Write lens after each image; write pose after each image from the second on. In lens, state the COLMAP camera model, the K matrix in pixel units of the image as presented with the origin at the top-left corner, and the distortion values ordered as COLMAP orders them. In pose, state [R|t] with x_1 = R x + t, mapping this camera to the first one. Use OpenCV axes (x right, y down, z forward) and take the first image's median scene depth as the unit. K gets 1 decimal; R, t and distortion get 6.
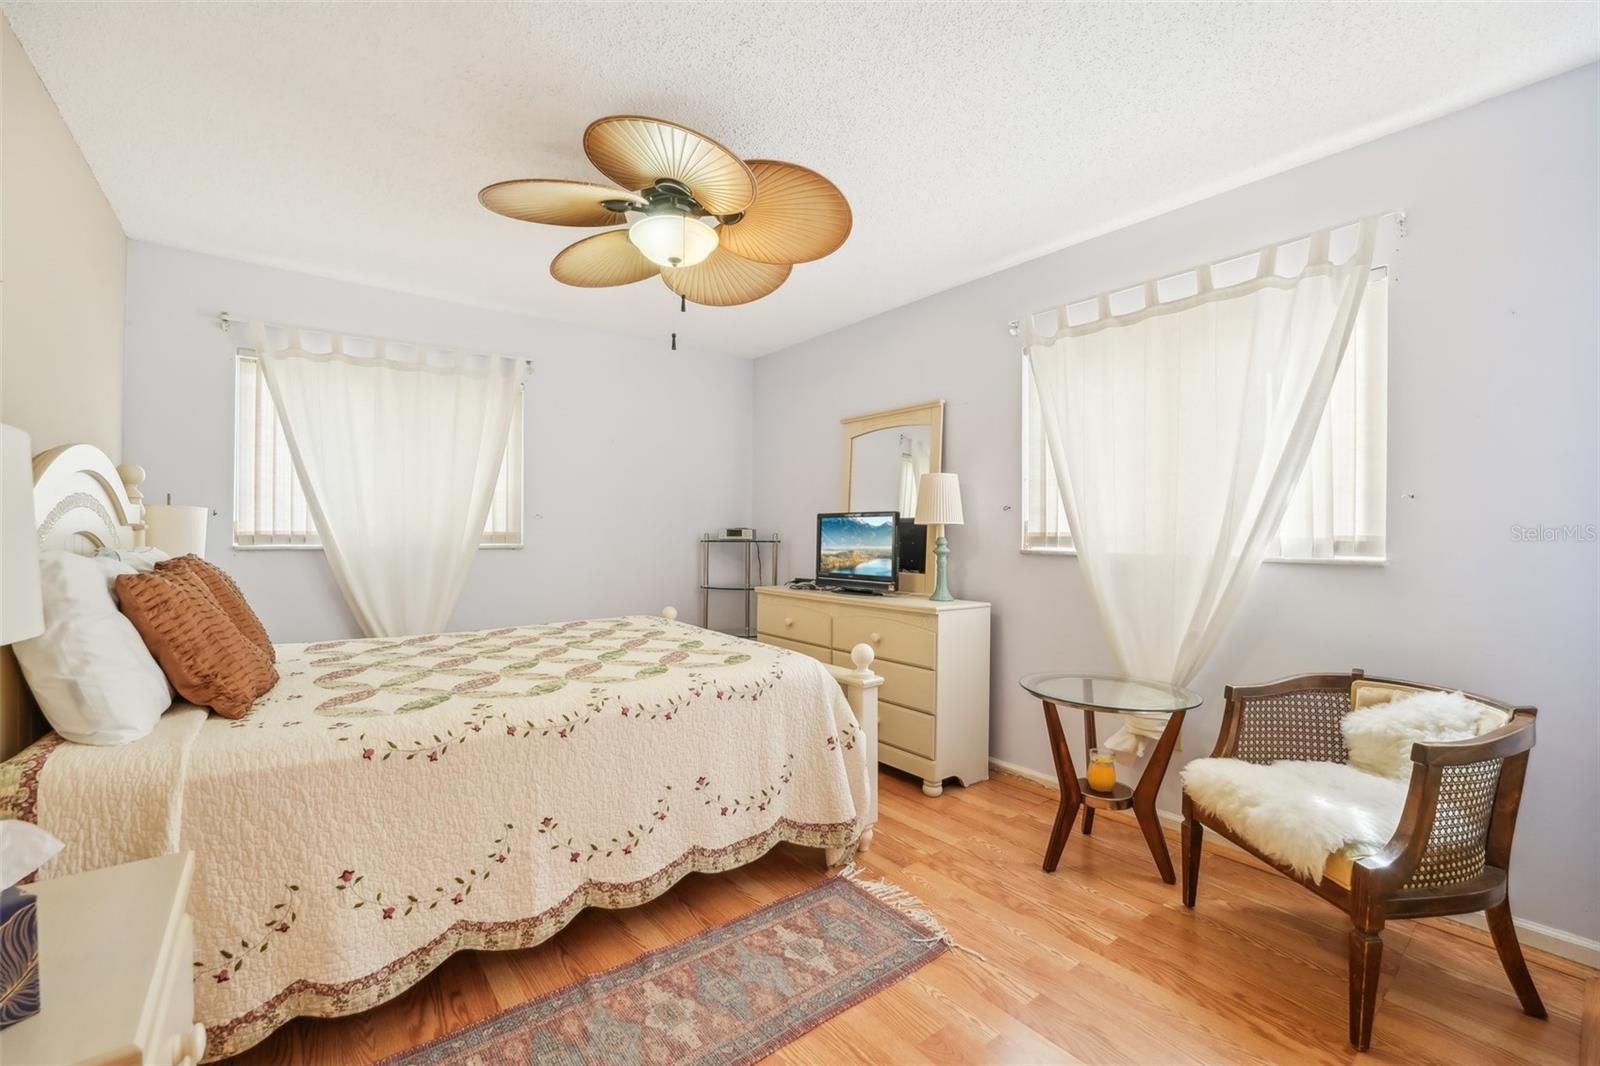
lens RADIAL K [[667.2, 0, 794.1], [0, 667.2, 531.4], [0, 0, 1]] dist [-0.028775, 0.002763]
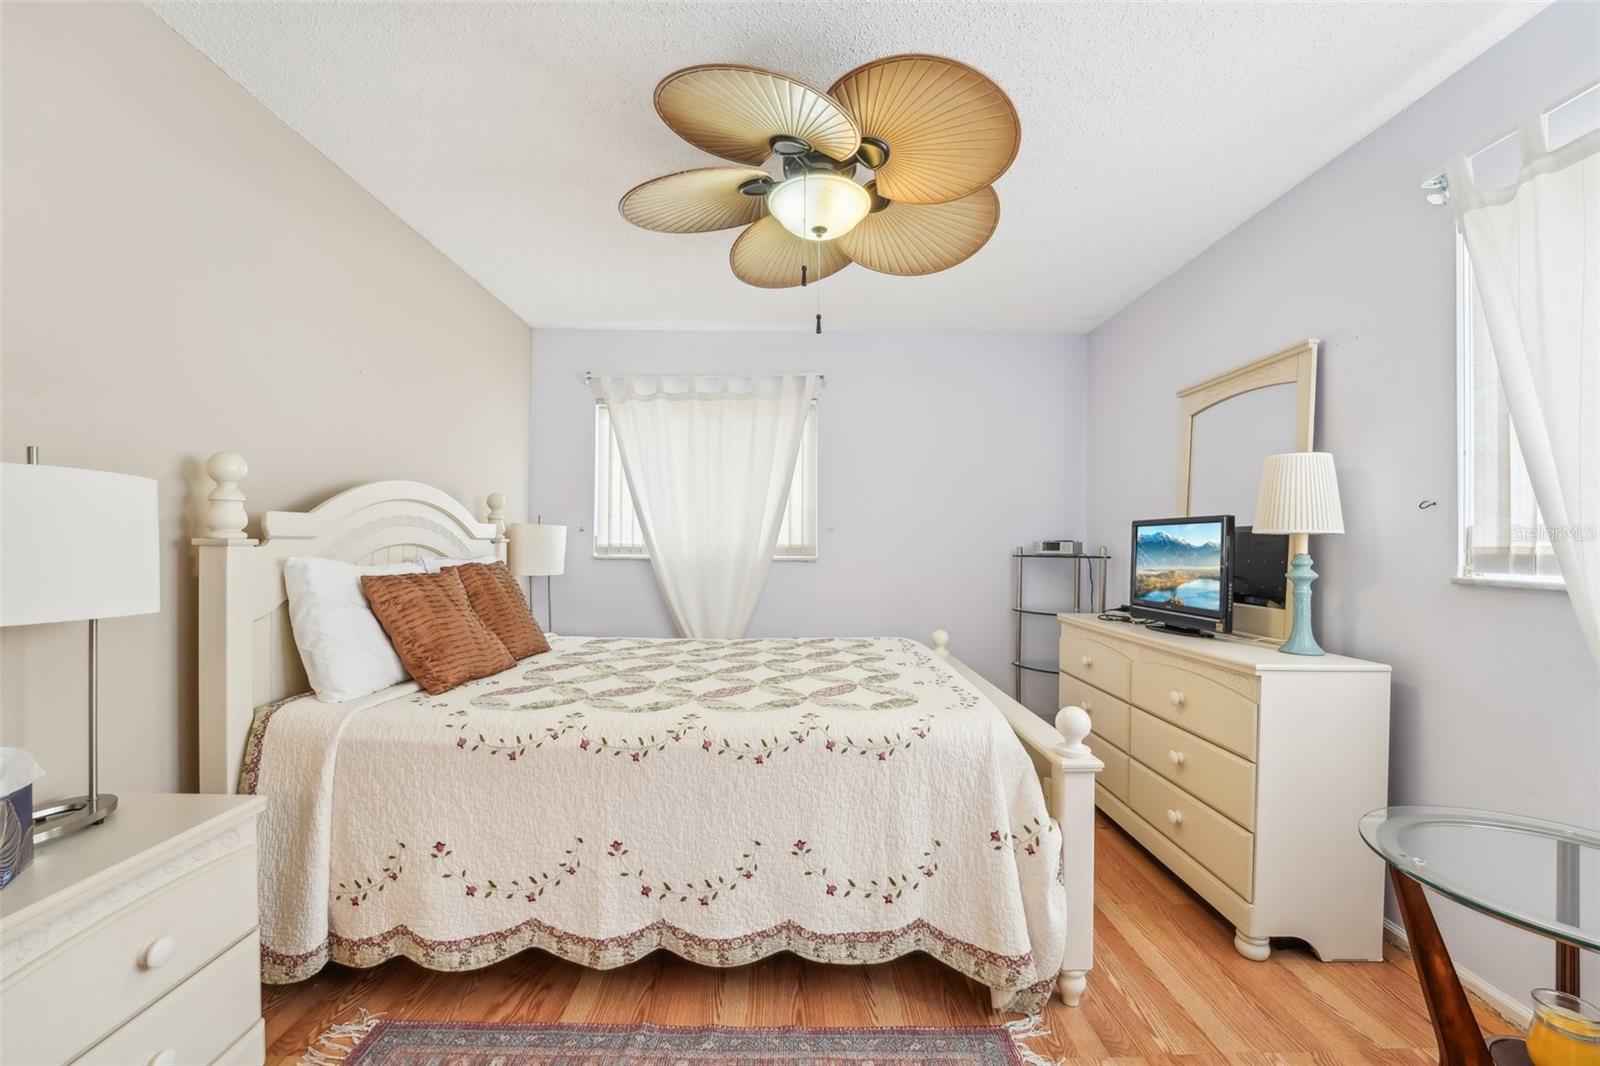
lens RADIAL K [[667.2, 0, 792.2], [0, 667.2, 541.2], [0, 0, 1]] dist [-0.028775, 0.002763]
pose [[0.789503, -0.002314, -0.613742, 0.325252], [-0.000990, 0.999987, -0.005044, 0.000372], [0.613746, 0.004590, 0.789491, 0.304399]]
